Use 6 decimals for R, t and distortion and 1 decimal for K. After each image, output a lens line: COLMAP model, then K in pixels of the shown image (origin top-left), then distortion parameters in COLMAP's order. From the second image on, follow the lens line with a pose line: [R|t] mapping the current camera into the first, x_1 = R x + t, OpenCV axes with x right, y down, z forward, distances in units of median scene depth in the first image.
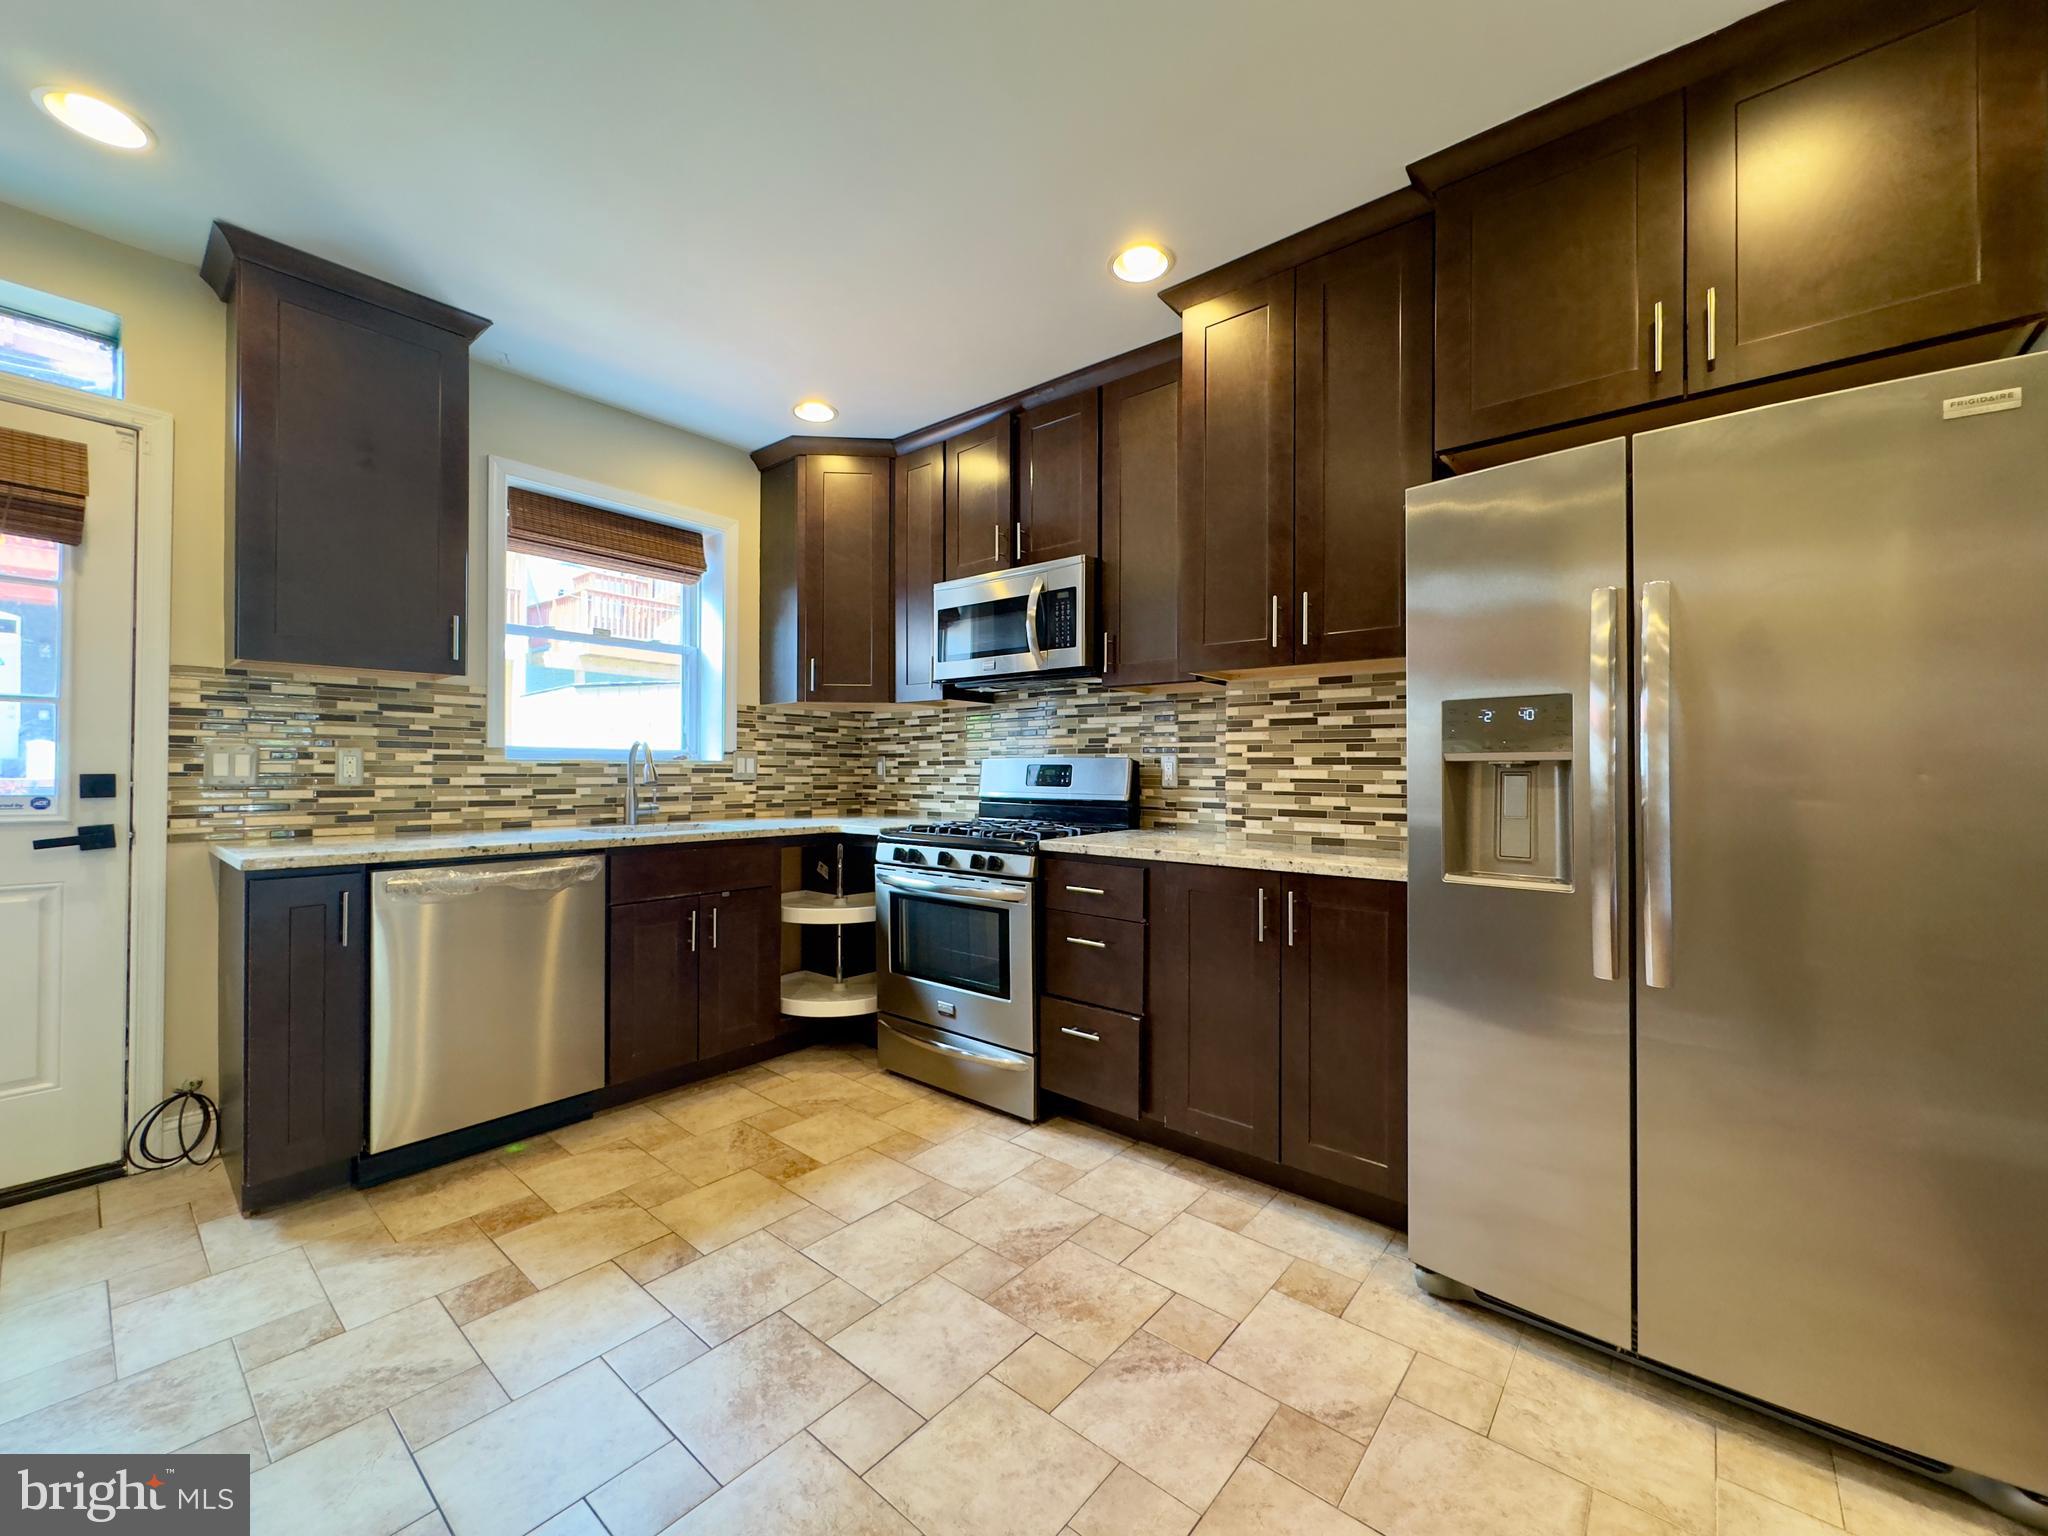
lens RADIAL K [[811.4, 0, 1032.9], [0, 811.4, 771.9], [0, 0, 1]] dist [-0.001670, -0.000654]
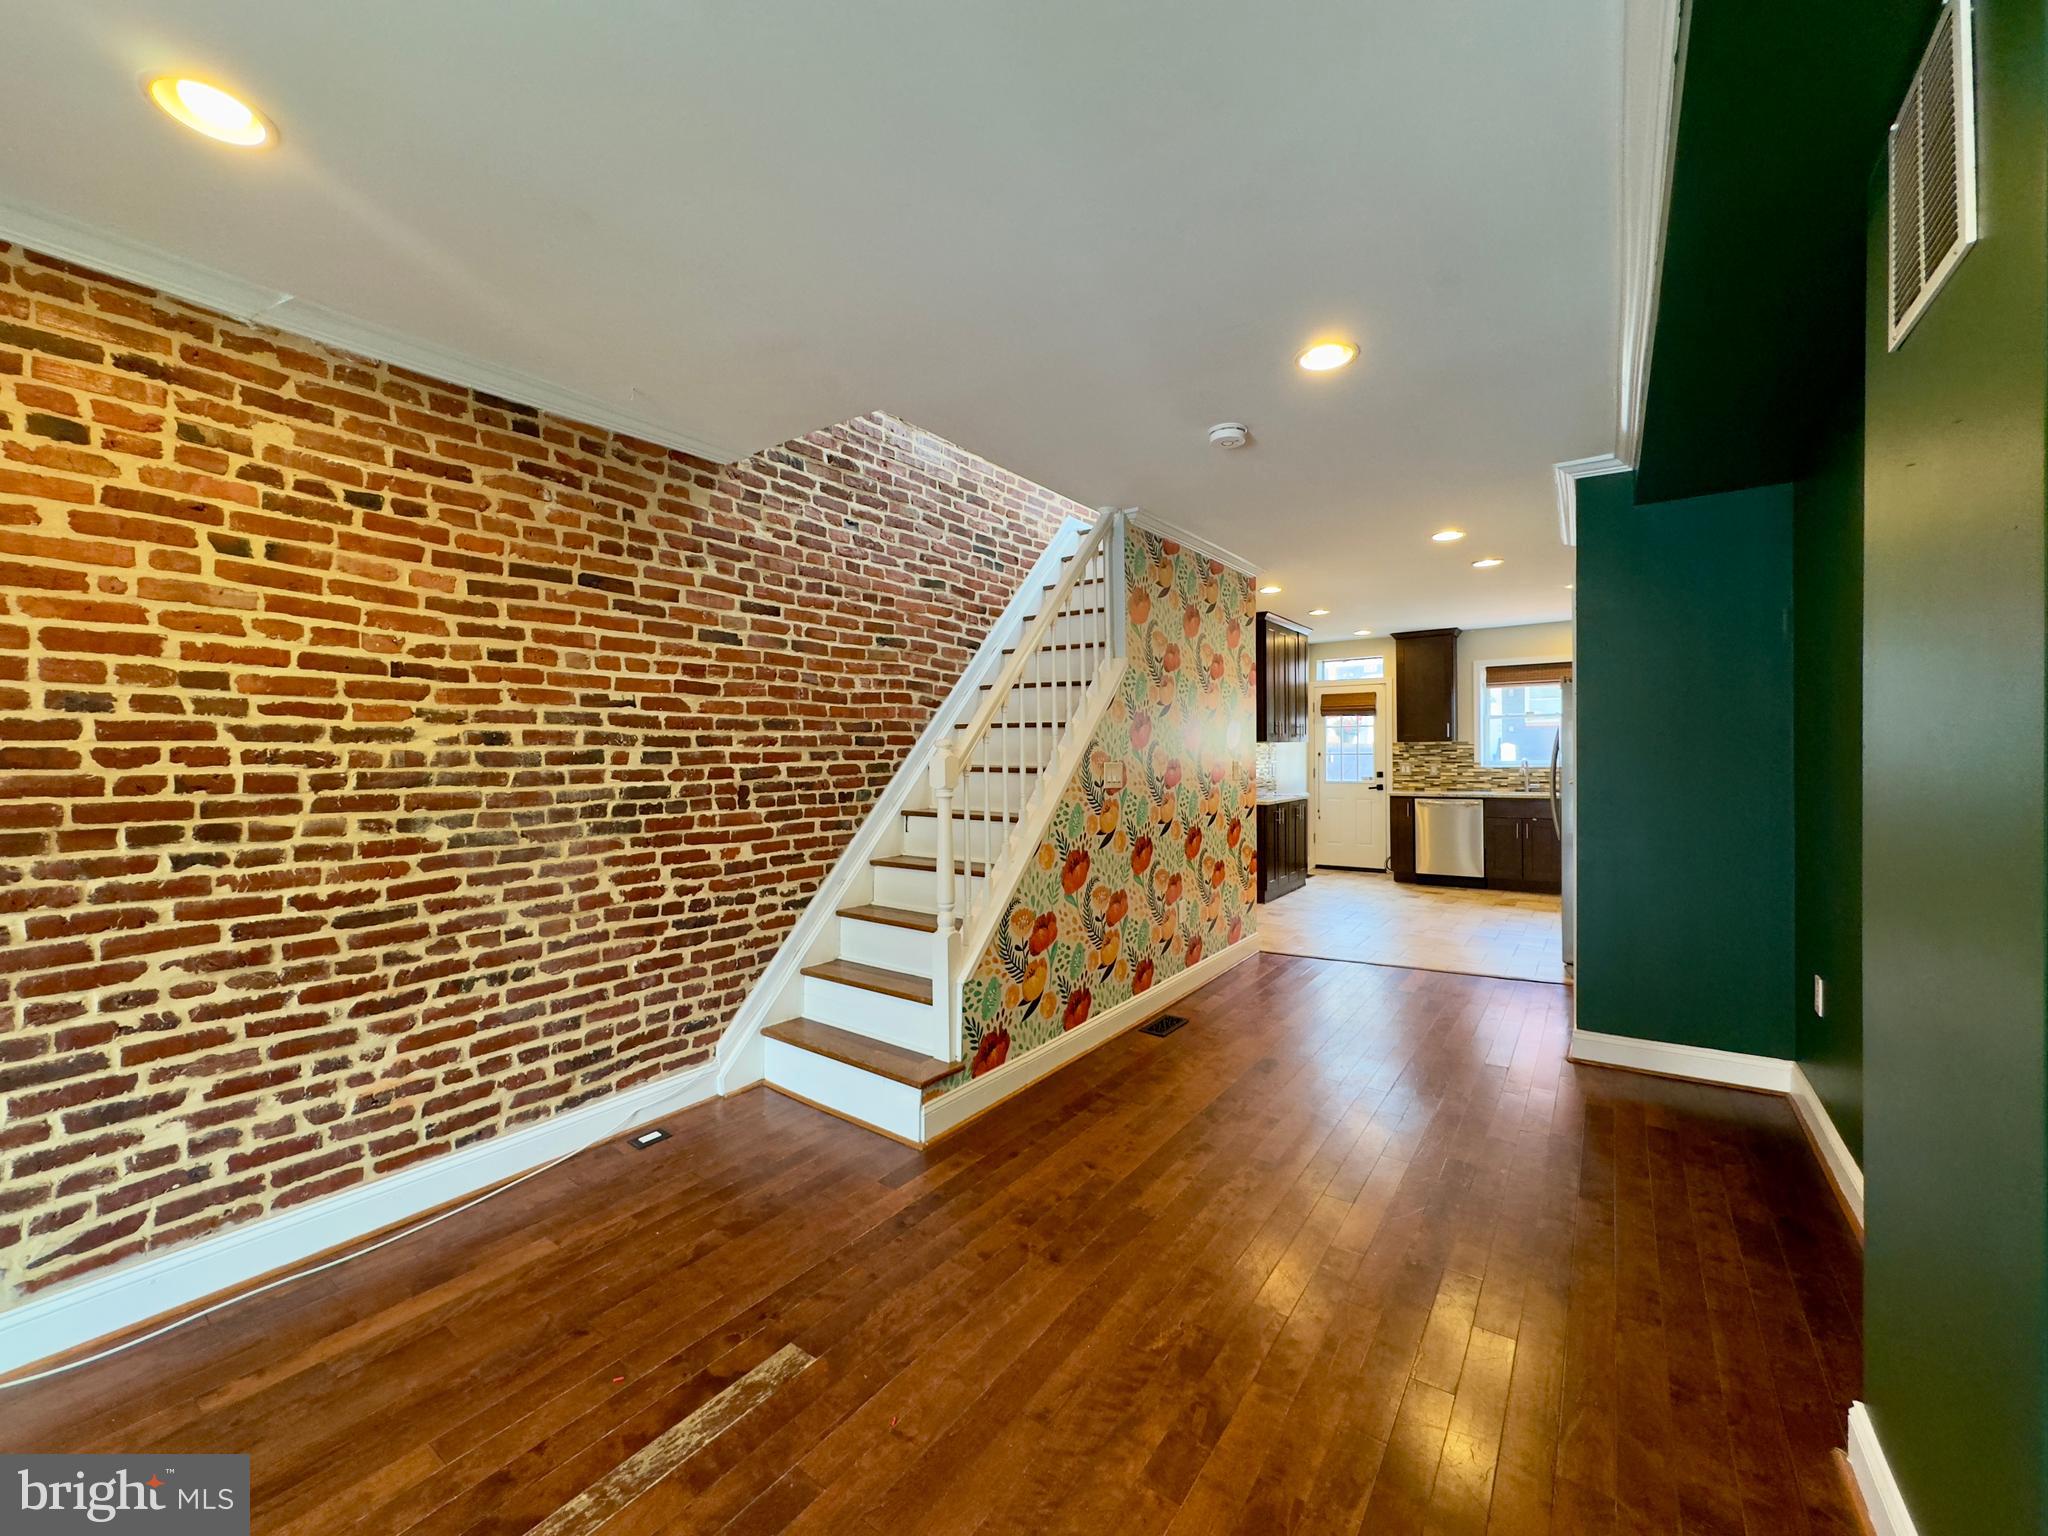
lens RADIAL K [[811.4, 0, 1028.8], [0, 811.4, 758.0], [0, 0, 1]] dist [-0.001670, -0.000654]
pose [[0.068080, -0.010554, -0.997624, 2.304978], [0.004169, 0.999938, -0.010294, -0.025285], [0.997671, -0.003458, 0.068120, -0.857507]]
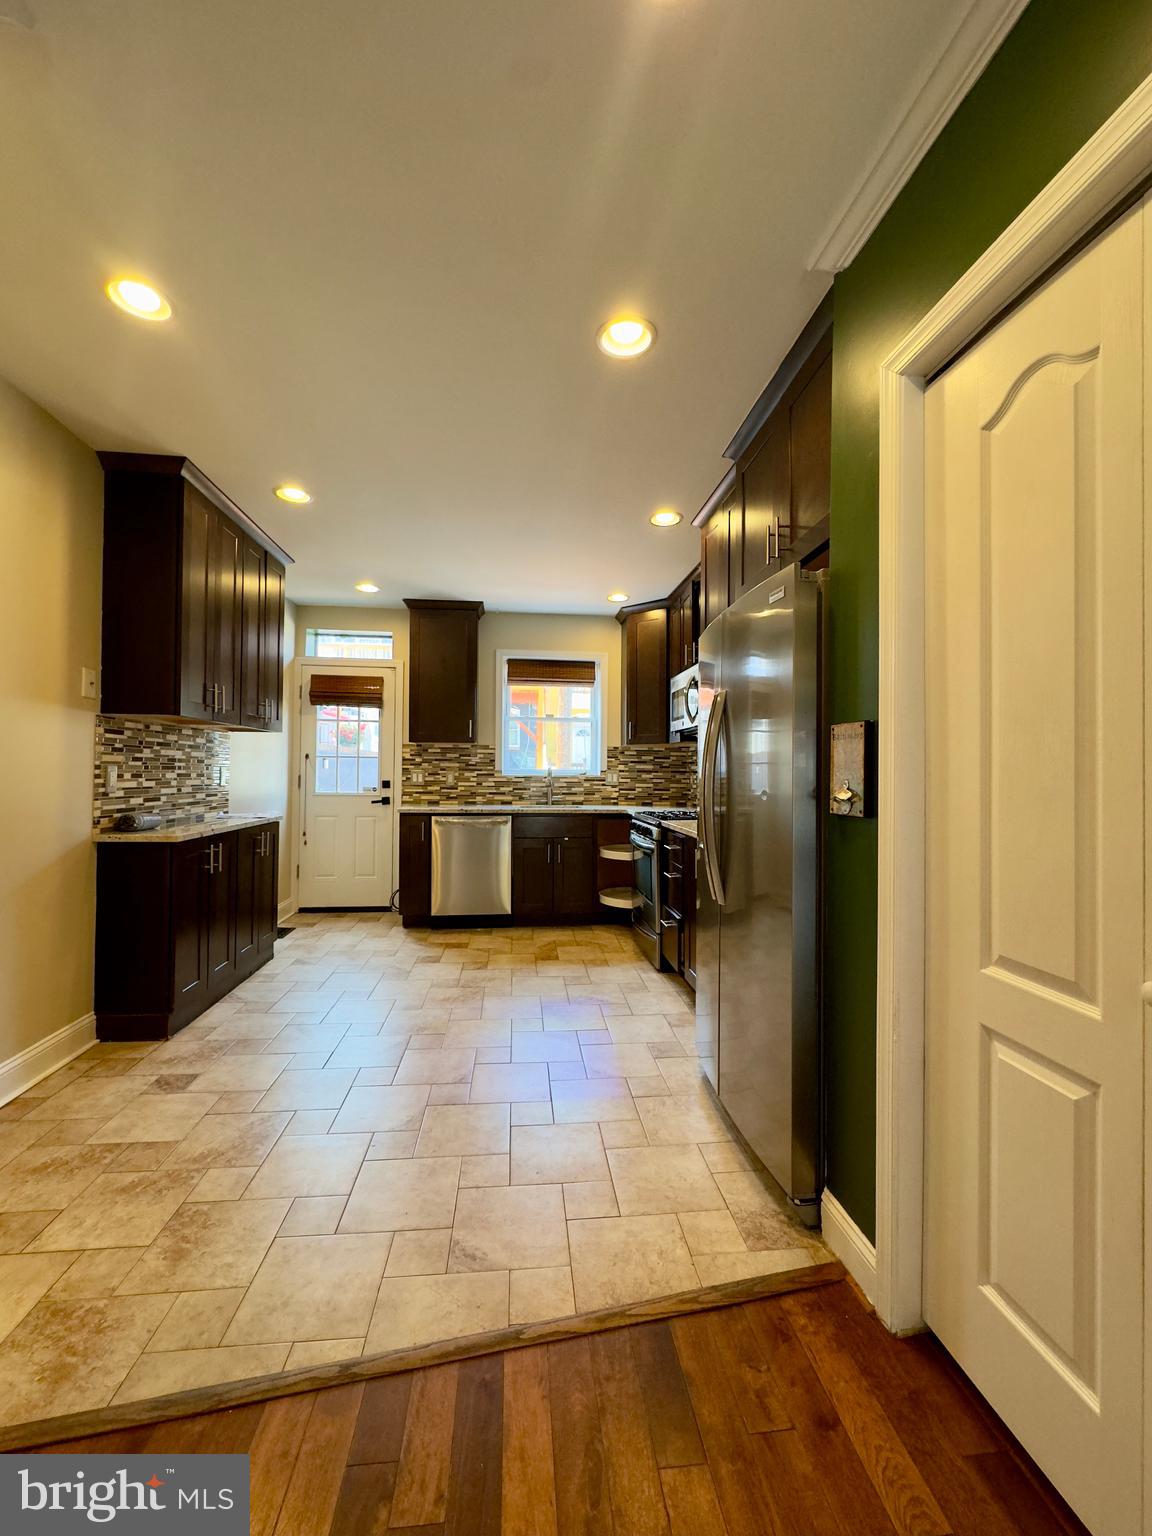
lens RADIAL K [[608.6, 0, 573.5], [0, 608.6, 774.0], [0, 0, 1]] dist [-0.001670, -0.000654]
pose [[0.708308, -0.003987, -0.705892, 0.839500], [-0.005732, 0.999919, -0.011399, 0.000212], [0.705880, 0.012121, 0.708227, -0.127034]]
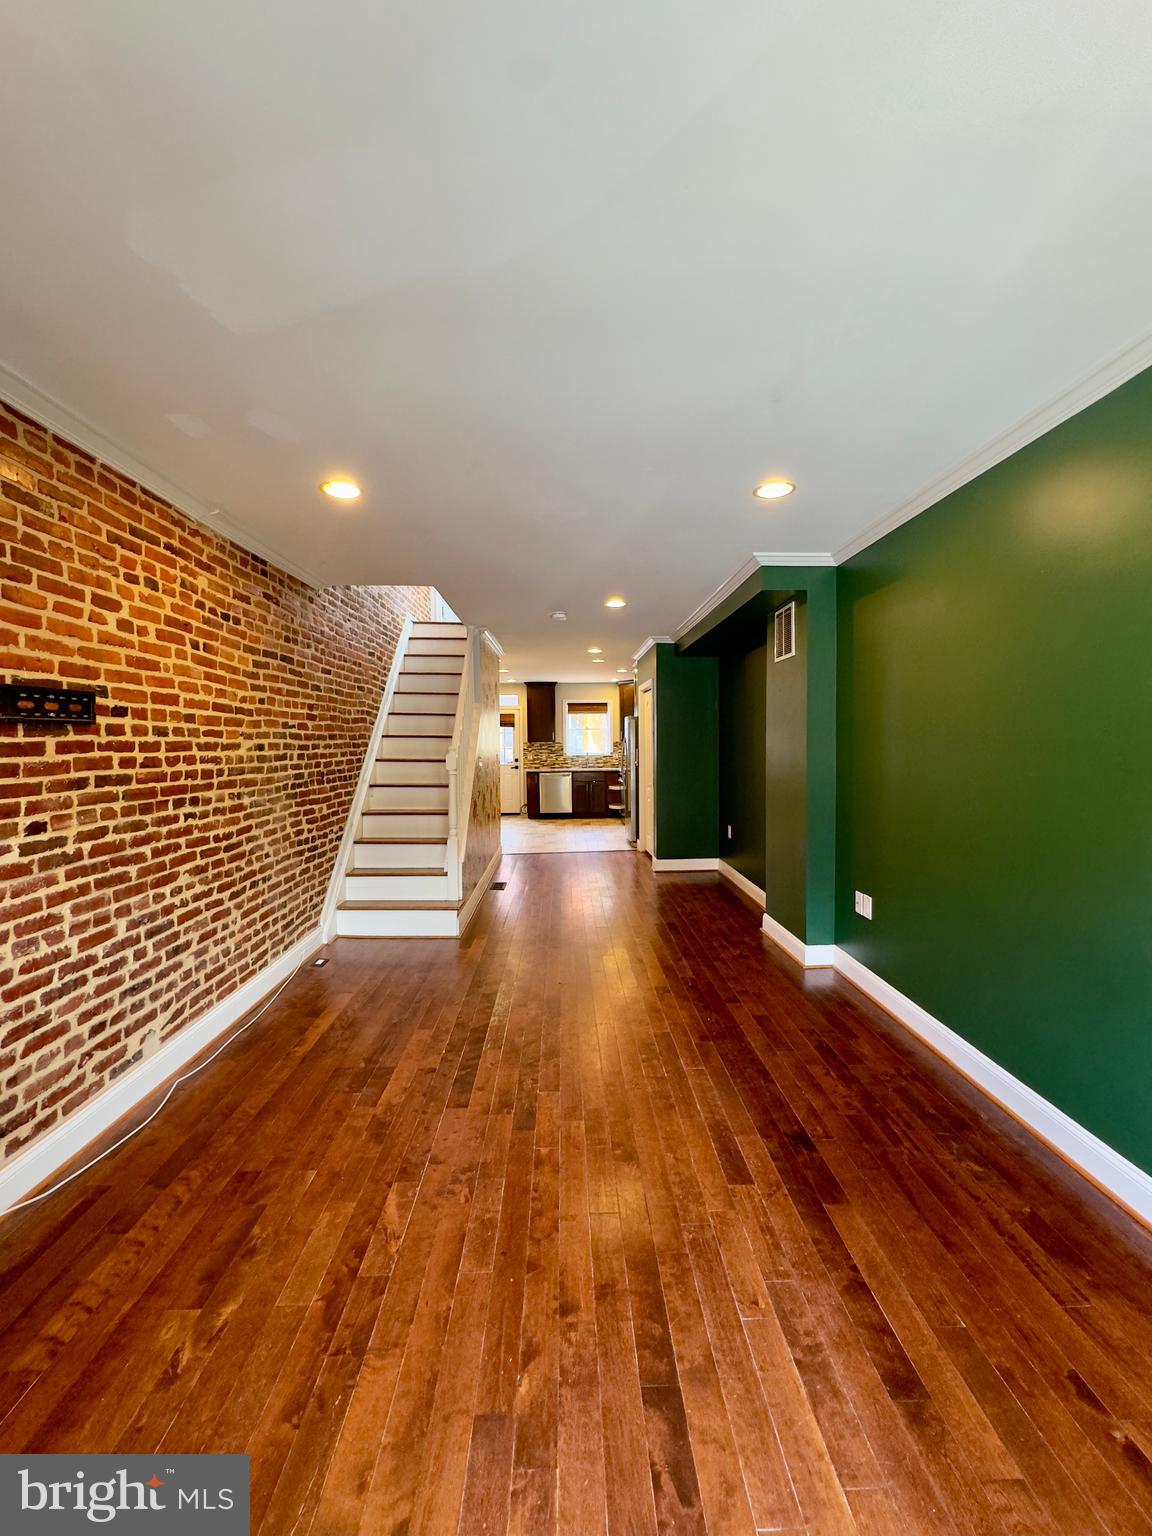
lens RADIAL K [[608.6, 0, 576.9], [0, 608.6, 756.8], [0, 0, 1]] dist [-0.001670, -0.000654]
pose [[0.653702, -0.001121, -0.756751, 2.734319], [0.011651, 0.999895, 0.008583, -0.044633], [0.756662, -0.014427, 0.653647, -1.773414]]
